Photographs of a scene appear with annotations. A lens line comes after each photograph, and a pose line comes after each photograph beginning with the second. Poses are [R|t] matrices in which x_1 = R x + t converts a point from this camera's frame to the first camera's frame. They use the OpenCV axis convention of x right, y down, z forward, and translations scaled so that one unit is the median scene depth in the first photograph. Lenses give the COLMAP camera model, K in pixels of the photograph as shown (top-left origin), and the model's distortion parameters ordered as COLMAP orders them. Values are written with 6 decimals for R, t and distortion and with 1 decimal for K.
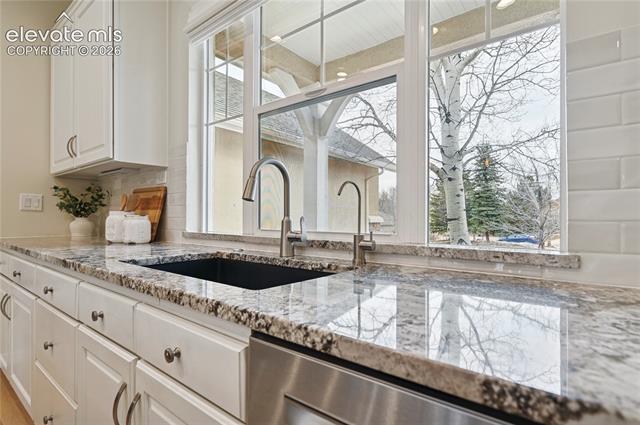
lens RADIAL K [[310.1, 0, 320.0], [0, 310.1, 212.5], [0, 0, 1]] dist [0.000645, 0.000264]
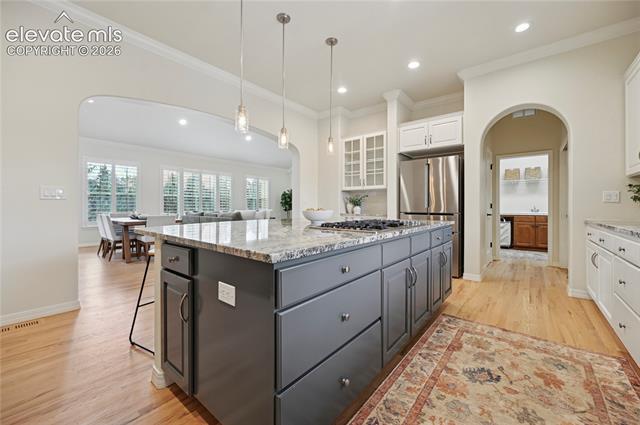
lens RADIAL K [[264.2, 0, 320.8], [0, 264.2, 203.9], [0, 0, 1]] dist [-0.001642, -0.000267]
pose [[-0.014697, -0.002278, -0.999889, 0.376329], [0.004034, 0.999989, -0.002338, -0.000269], [0.999884, -0.004068, -0.014688, -0.397246]]
